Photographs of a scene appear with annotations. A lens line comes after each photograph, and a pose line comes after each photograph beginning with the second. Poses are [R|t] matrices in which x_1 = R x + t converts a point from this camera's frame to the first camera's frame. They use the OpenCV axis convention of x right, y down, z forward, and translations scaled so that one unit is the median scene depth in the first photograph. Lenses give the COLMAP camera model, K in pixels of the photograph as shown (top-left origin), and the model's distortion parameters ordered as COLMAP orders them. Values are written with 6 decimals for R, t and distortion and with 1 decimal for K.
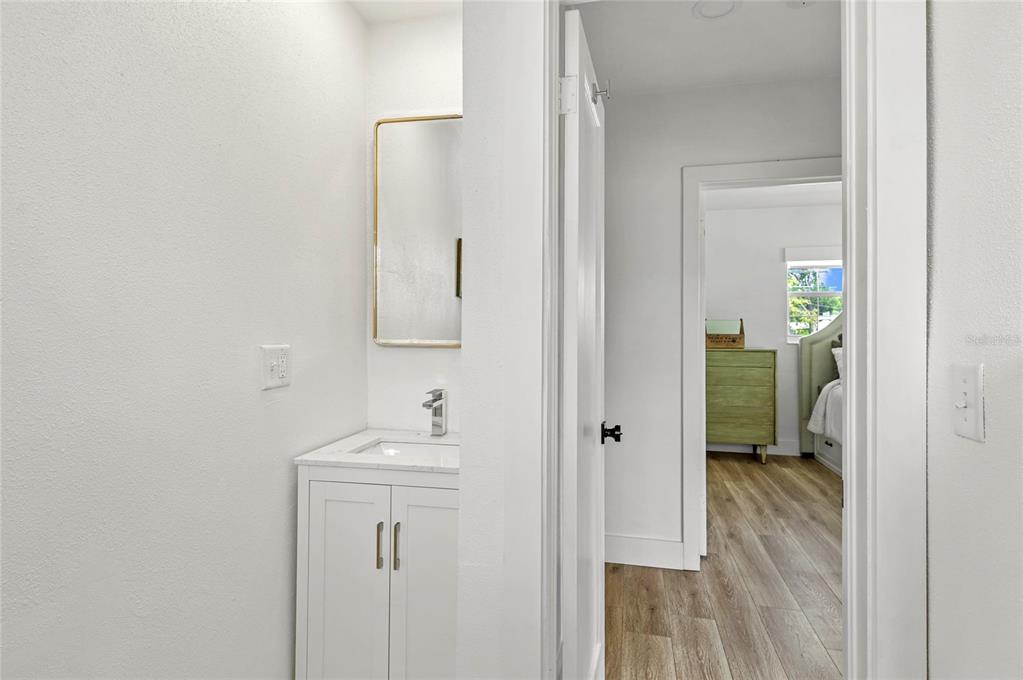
lens RADIAL K [[542.9, 0, 503.0], [0, 542.9, 321.2], [0, 0, 1]] dist [0.006522, 0.000374]
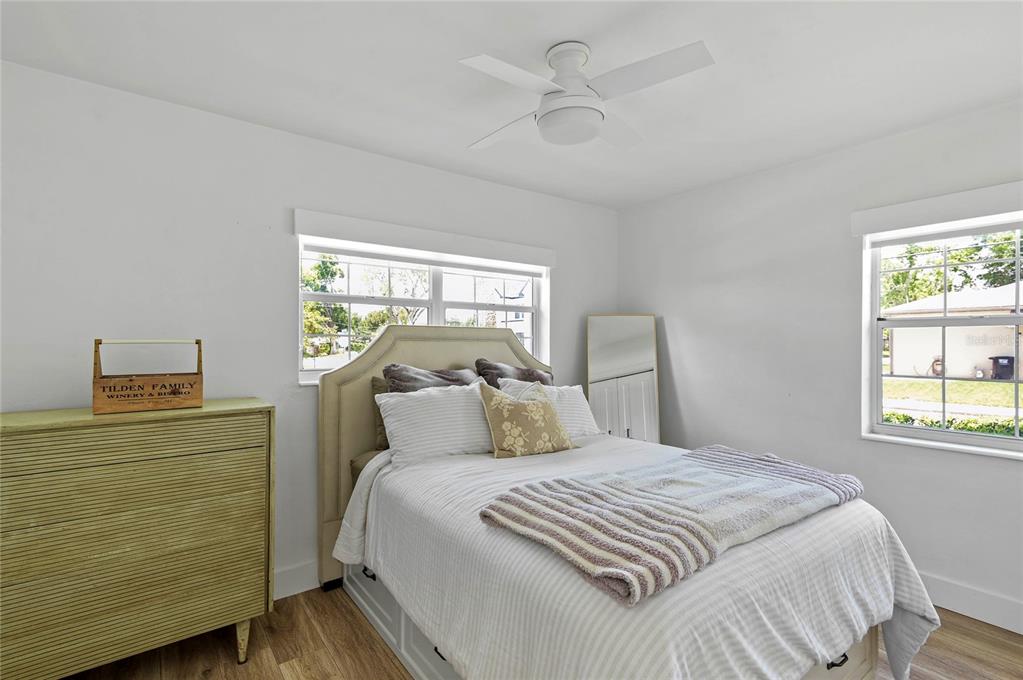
lens RADIAL K [[491.6, 0, 512.1], [0, 491.6, 338.9], [0, 0, 1]] dist [0.025445, -0.000015]
pose [[0.647189, -0.001021, 0.762329, 0.301503], [-0.003000, 0.999988, 0.003887, -0.008288], [-0.762324, -0.004803, 0.647178, 0.549377]]
